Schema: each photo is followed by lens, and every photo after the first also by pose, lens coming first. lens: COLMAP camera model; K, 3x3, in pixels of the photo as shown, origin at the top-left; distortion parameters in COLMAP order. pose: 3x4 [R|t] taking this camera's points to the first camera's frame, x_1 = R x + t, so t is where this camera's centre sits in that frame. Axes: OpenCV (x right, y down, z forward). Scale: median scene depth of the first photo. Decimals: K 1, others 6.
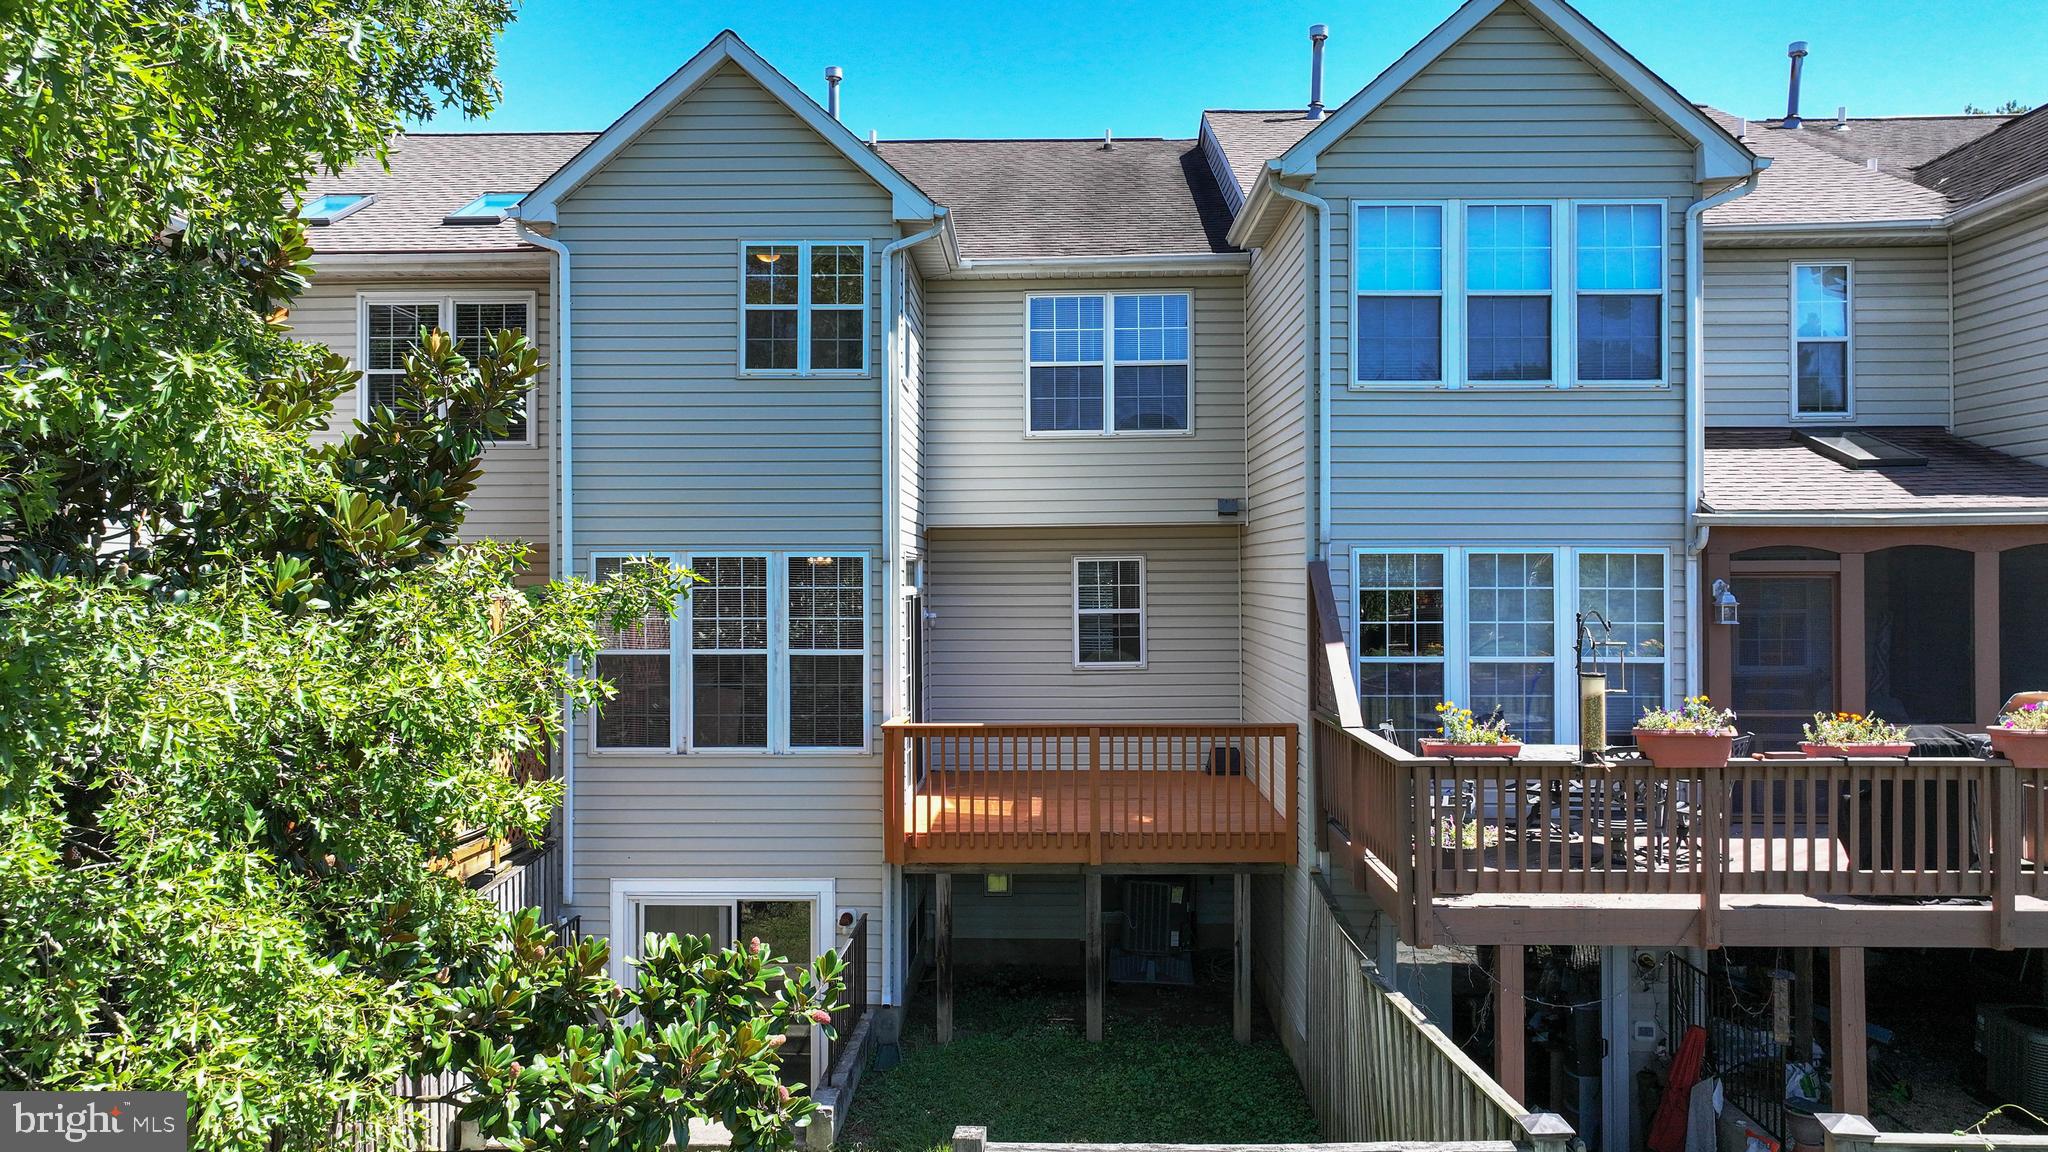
lens RADIAL K [[1434.5, 0, 1026.2], [0, 1434.5, 579.3], [0, 0, 1]] dist [0.002225, -0.000091]
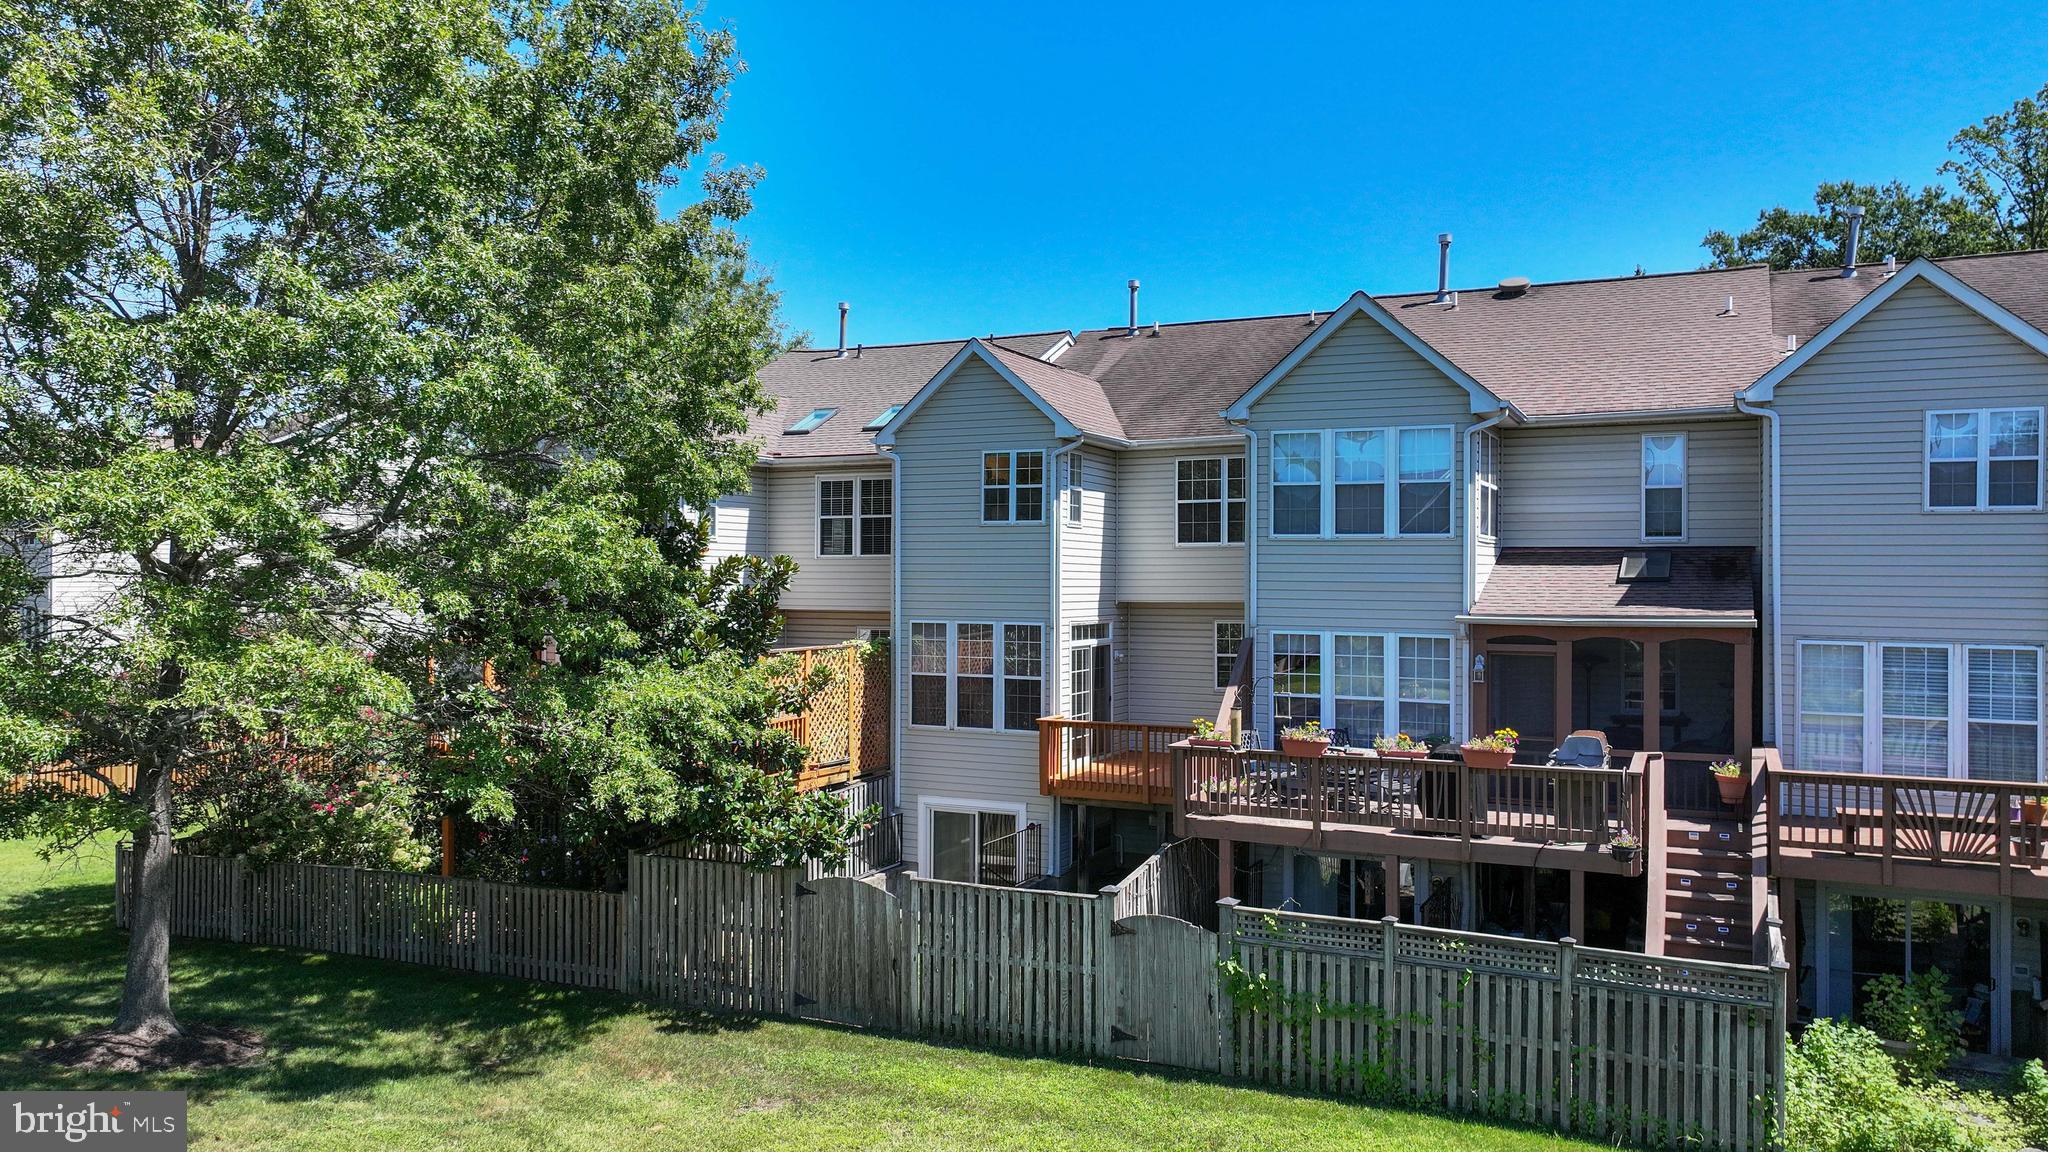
lens RADIAL K [[1434.5, 0, 1024.2], [0, 1434.5, 575.1], [0, 0, 1]] dist [0.002225, -0.000091]
pose [[0.908372, 0.006000, -0.418120, 0.616343], [-0.006836, 0.999977, -0.000502, -0.077139], [0.418107, 0.003314, 0.908392, -0.638391]]
